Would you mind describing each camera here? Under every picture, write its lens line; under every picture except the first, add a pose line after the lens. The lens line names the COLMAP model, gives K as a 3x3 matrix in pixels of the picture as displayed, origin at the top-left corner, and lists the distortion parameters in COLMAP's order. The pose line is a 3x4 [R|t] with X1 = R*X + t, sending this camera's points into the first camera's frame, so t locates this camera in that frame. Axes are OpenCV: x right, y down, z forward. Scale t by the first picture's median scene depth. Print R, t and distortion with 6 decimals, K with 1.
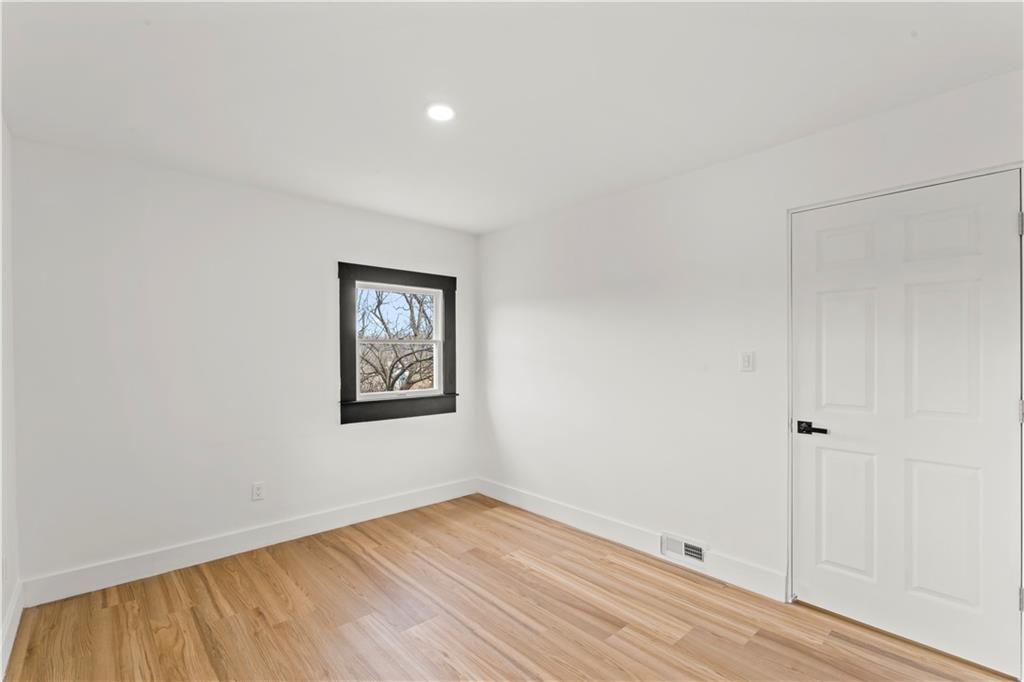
lens RADIAL K [[475.7, 0, 504.8], [0, 475.7, 349.6], [0, 0, 1]] dist [0.012844, 0.000204]
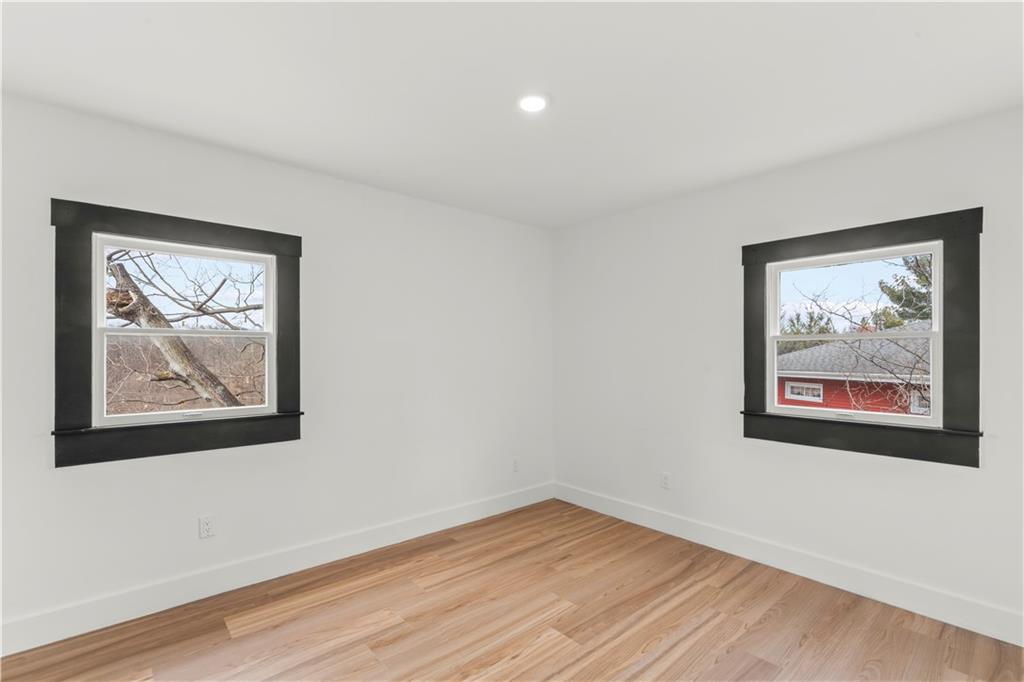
lens RADIAL K [[475.7, 0, 517.9], [0, 475.7, 351.0], [0, 0, 1]] dist [0.012844, 0.000204]
pose [[0.004198, -0.006873, -0.999968, 0.506376], [-0.003230, 0.999971, -0.006887, 0.011111], [0.999986, 0.003259, 0.004175, 0.592704]]
